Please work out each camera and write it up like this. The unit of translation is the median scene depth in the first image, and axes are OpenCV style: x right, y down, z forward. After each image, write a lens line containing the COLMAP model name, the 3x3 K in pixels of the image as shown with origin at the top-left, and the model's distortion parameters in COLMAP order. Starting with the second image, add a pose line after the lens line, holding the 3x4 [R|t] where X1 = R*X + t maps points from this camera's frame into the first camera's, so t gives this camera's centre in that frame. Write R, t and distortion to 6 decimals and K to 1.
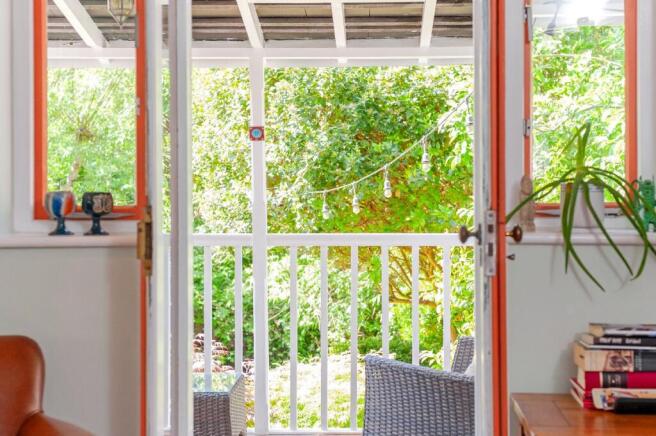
lens RADIAL K [[1124.4, 0, 328.0], [0, 1124.4, 218.0], [0, 0, 1]] dist [0.212704, 0.033422]
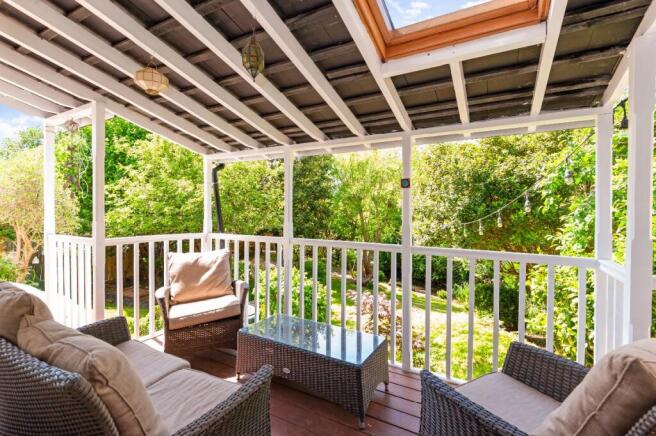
lens RADIAL K [[294.9, 0, 328.0], [0, 294.9, 218.0], [0, 0, 1]] dist [0.023631, -0.013292]
pose [[0.890045, 0.024741, -0.455201, 0.019819], [-0.044096, 0.998516, -0.031949, -0.005077], [0.453735, 0.048509, 0.889815, 0.372875]]
